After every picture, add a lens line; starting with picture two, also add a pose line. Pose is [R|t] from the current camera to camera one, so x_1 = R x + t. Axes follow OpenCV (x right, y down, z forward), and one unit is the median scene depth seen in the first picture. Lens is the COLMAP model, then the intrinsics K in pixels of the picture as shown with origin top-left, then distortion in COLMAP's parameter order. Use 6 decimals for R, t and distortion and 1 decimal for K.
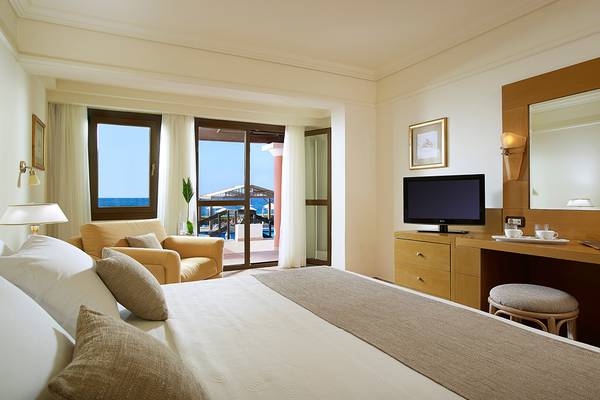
lens RADIAL K [[351.4, 0, 301.0], [0, 351.4, 197.9], [0, 0, 1]] dist [-0.004561, -0.002640]
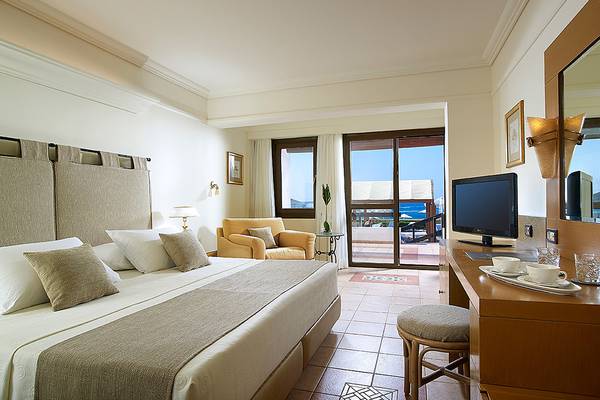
lens RADIAL K [[351.4, 0, 301.9], [0, 351.4, 201.2], [0, 0, 1]] dist [-0.004561, -0.002640]
pose [[0.693239, -0.002545, -0.720704, 0.483032], [0.005353, 0.999984, 0.001619, -0.005576], [0.720688, -0.004980, 0.693242, 0.077046]]
